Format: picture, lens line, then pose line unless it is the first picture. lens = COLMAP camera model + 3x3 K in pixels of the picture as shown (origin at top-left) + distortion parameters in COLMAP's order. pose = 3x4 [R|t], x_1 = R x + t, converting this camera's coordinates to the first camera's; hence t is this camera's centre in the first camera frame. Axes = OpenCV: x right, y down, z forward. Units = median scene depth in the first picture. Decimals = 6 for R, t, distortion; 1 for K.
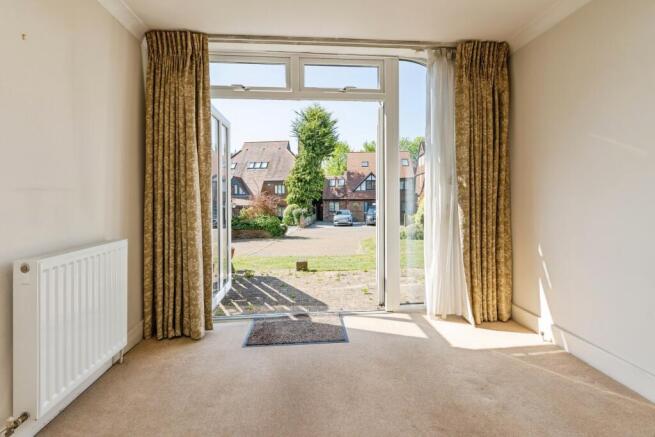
lens RADIAL K [[301.1, 0, 326.1], [0, 301.1, 193.3], [0, 0, 1]] dist [0.001429, 0.000678]
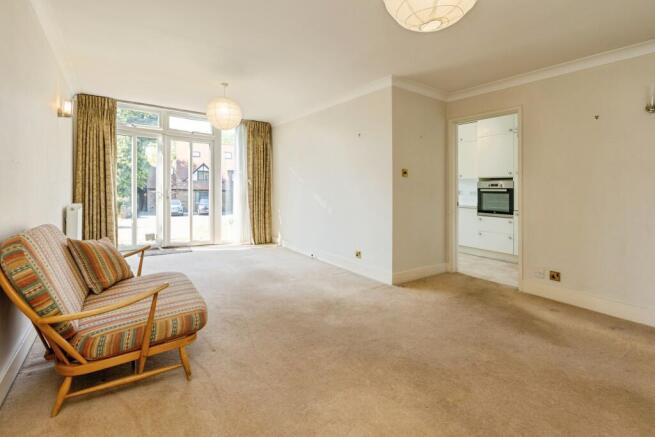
lens RADIAL K [[297.4, 0, 327.5], [0, 297.4, 218.5], [0, 0, 1]] dist [0.000980, 0.000145]
pose [[0.855132, -0.017511, 0.518114, -0.211605], [-0.040210, 0.994178, 0.099965, -0.013466], [-0.516848, -0.106316, 0.849450, -1.228503]]
